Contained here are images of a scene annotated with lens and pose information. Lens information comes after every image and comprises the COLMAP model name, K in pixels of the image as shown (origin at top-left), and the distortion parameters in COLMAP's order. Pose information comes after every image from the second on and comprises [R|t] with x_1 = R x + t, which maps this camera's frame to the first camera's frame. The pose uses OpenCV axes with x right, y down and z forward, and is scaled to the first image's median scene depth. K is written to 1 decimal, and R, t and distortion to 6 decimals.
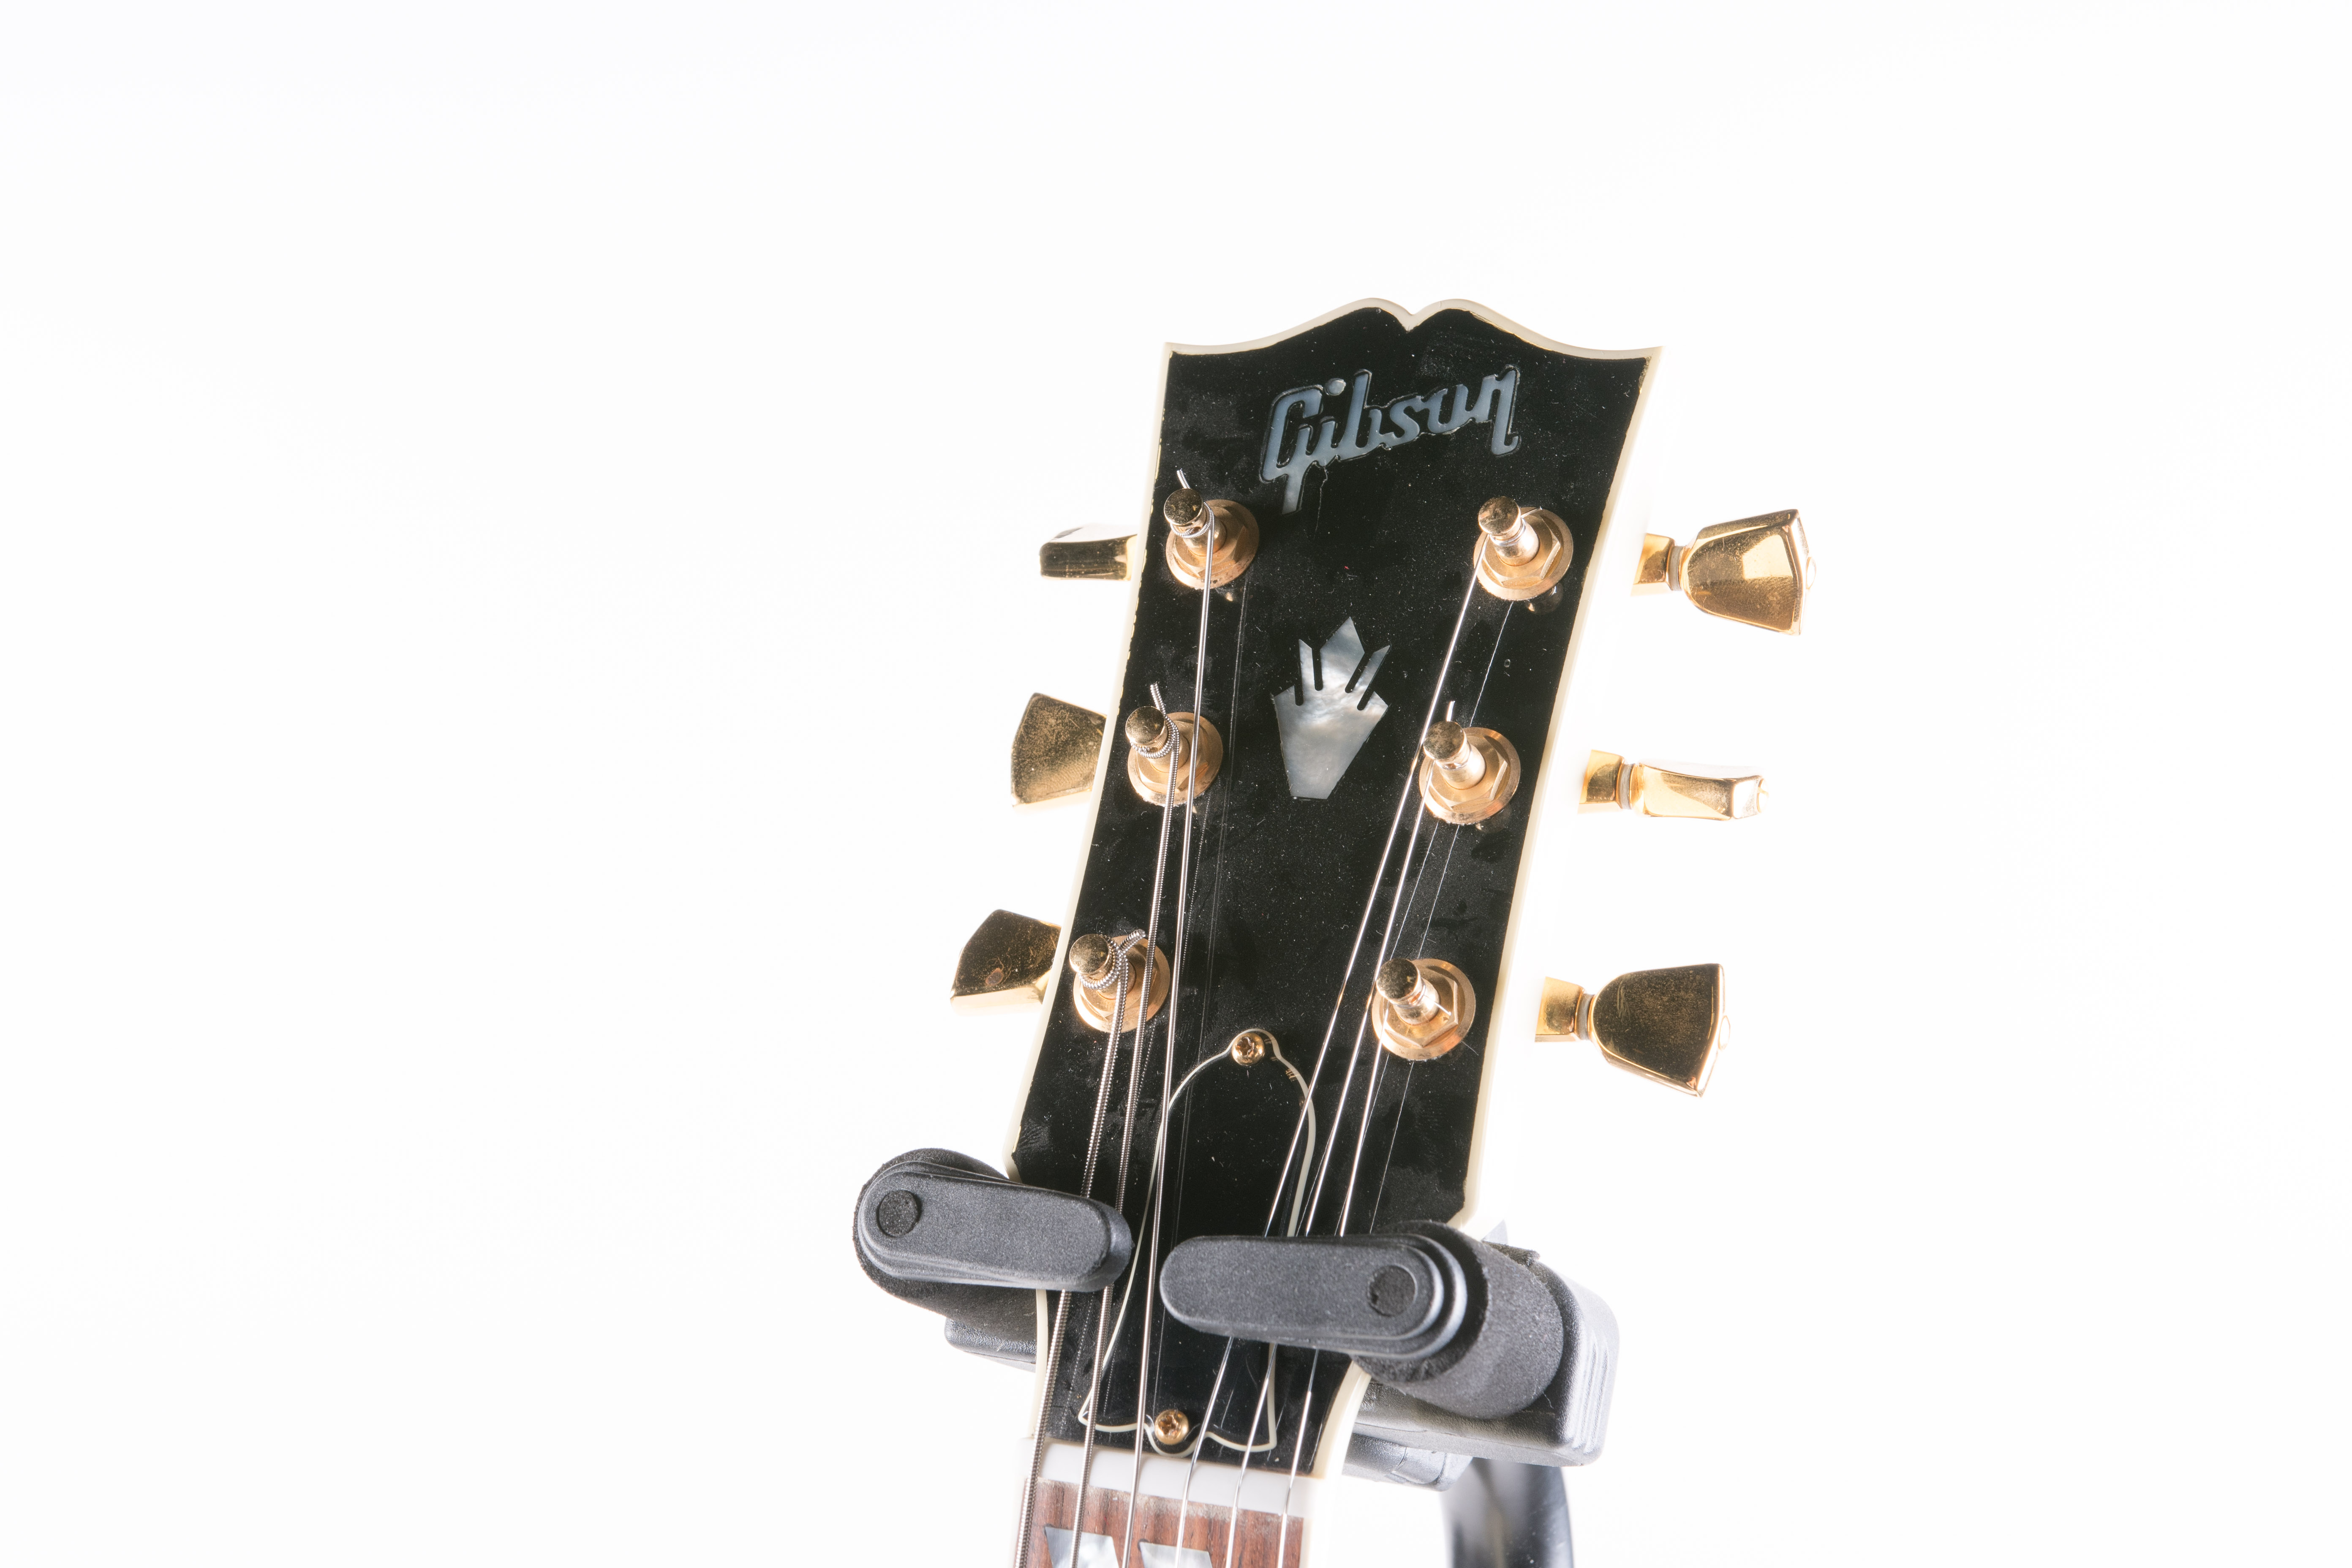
lens RADIAL K [[3464.1, 0, 1176.0], [0, 3464.1, 784.0], [0, 0, 1]] dist [0.051657, 0.034717]
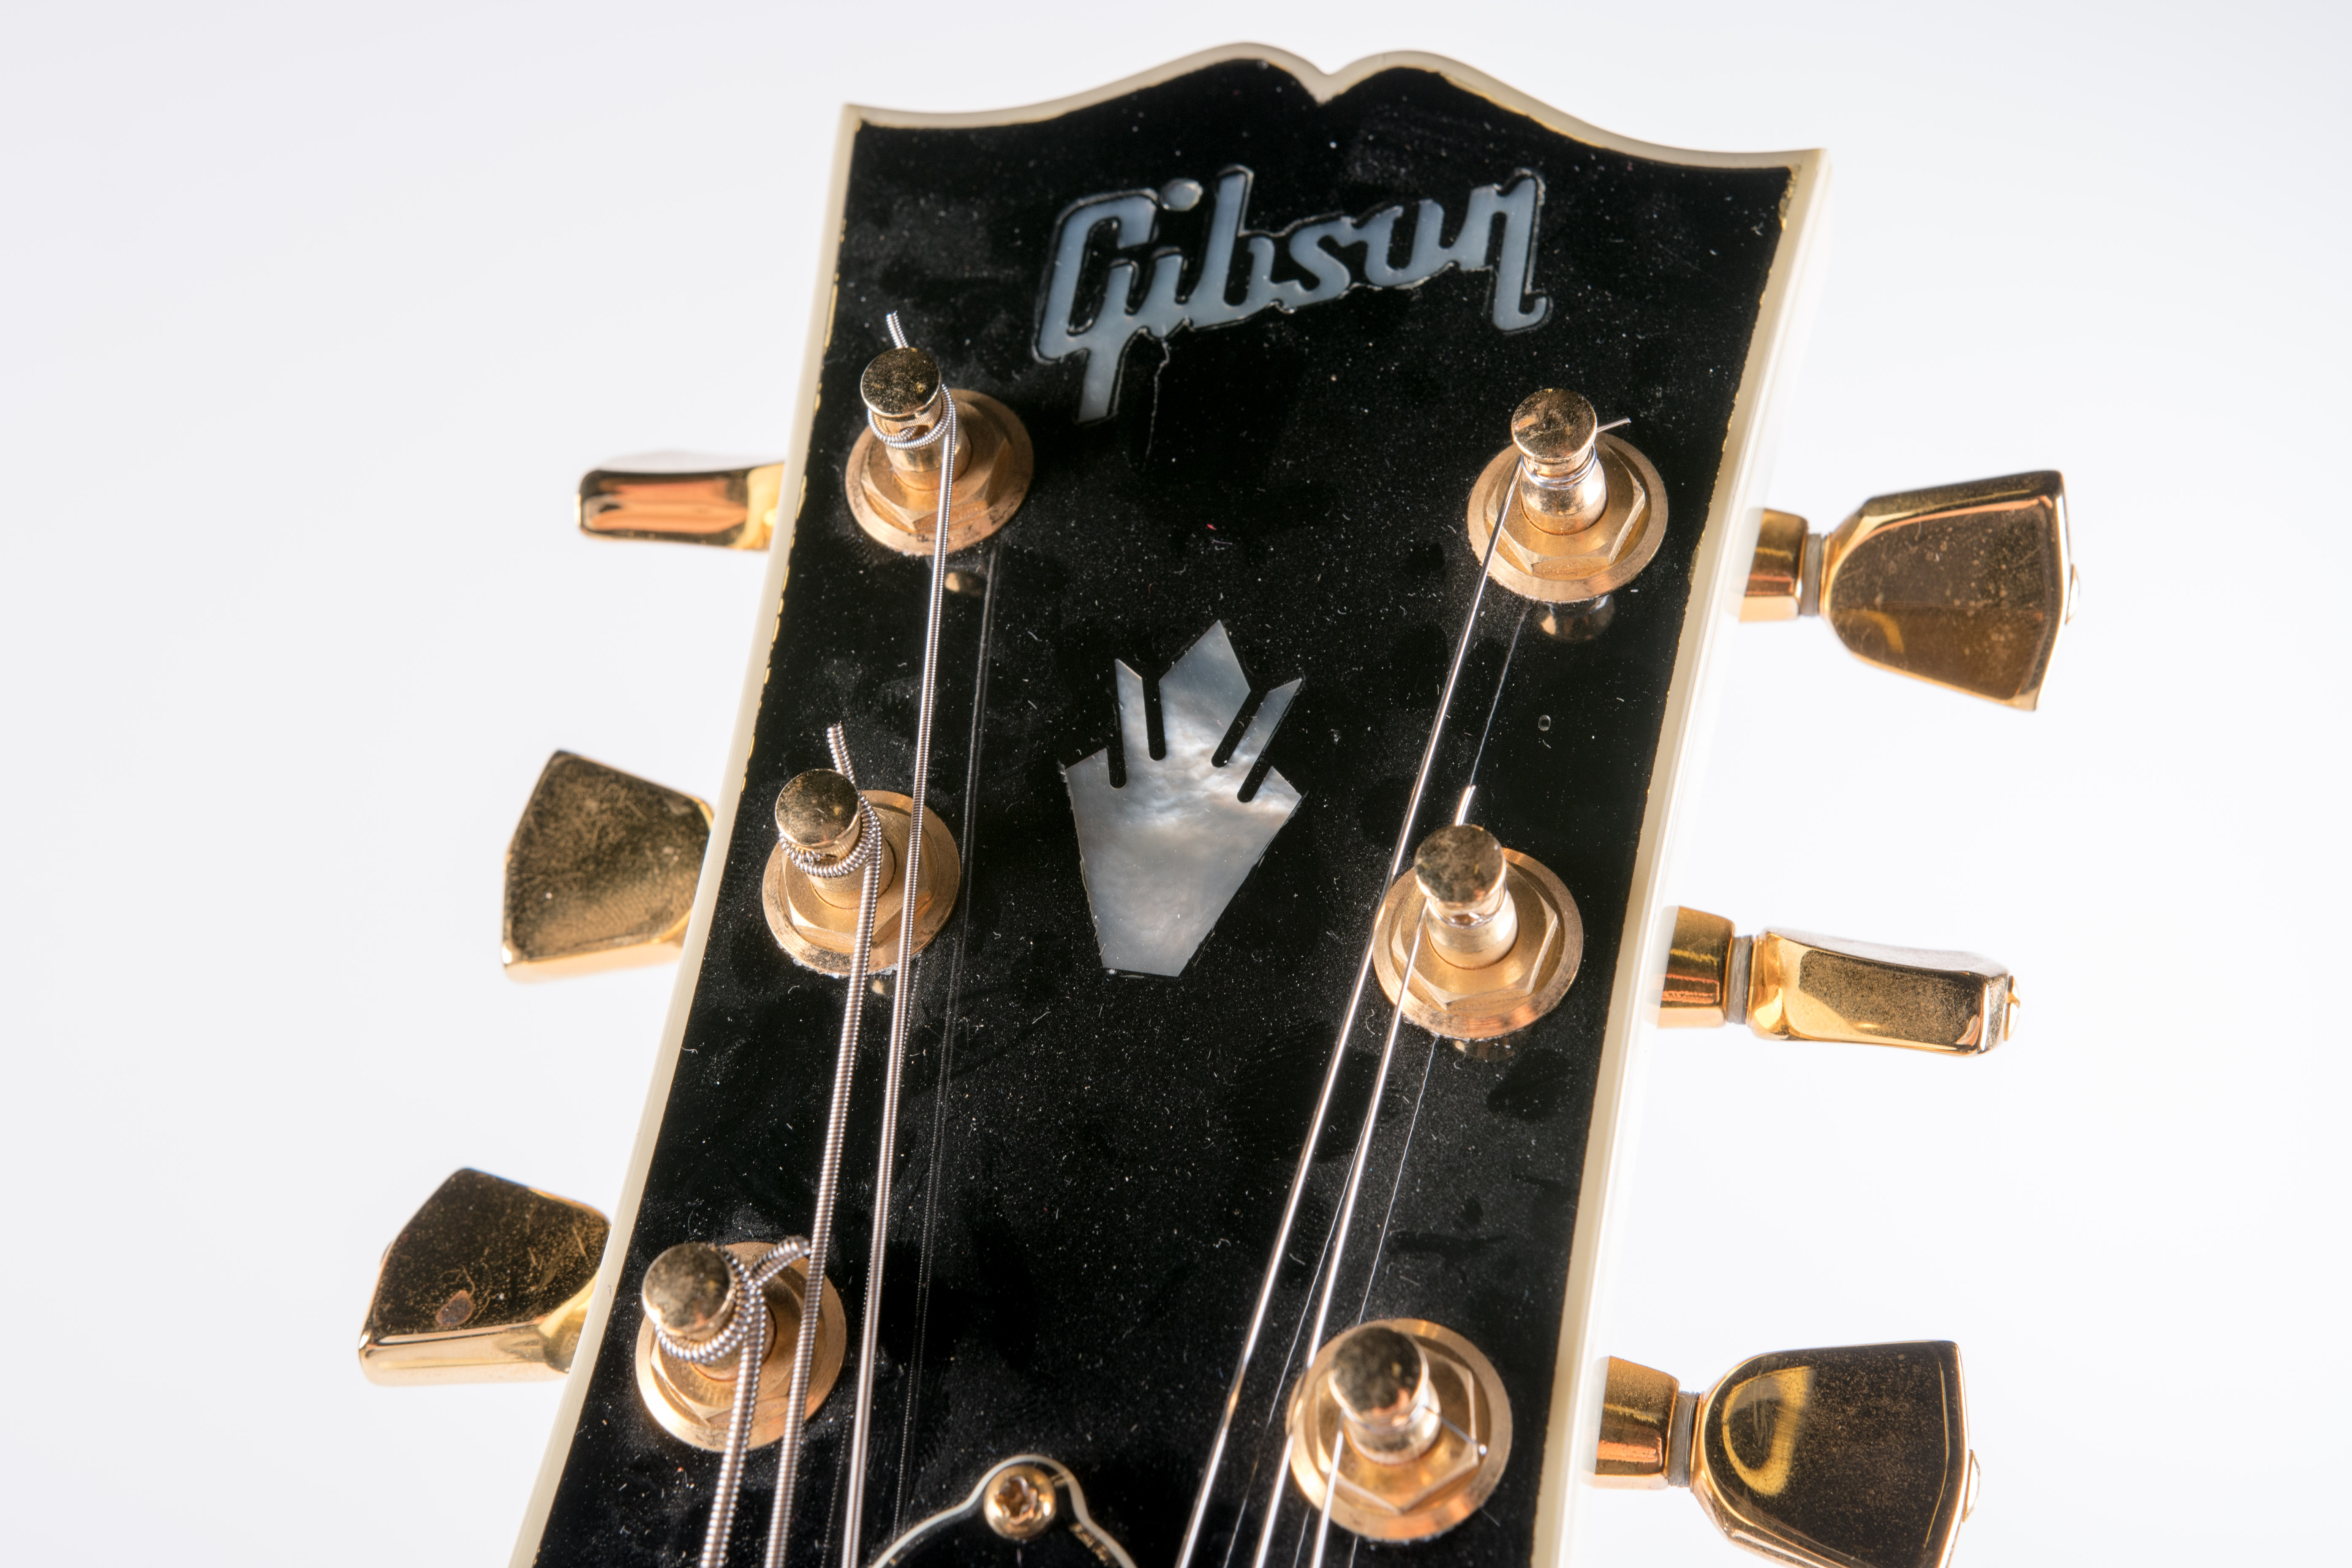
lens RADIAL K [[3464.1, 0, 1176.0], [0, 3464.1, 784.0], [0, 0, 1]] dist [0.051657, 0.034717]
pose [[0.982163, 0.055040, 0.179795, -0.045945], [-0.044472, 0.997067, -0.062289, 0.007577], [-0.182696, 0.053182, 0.981730, 0.504468]]
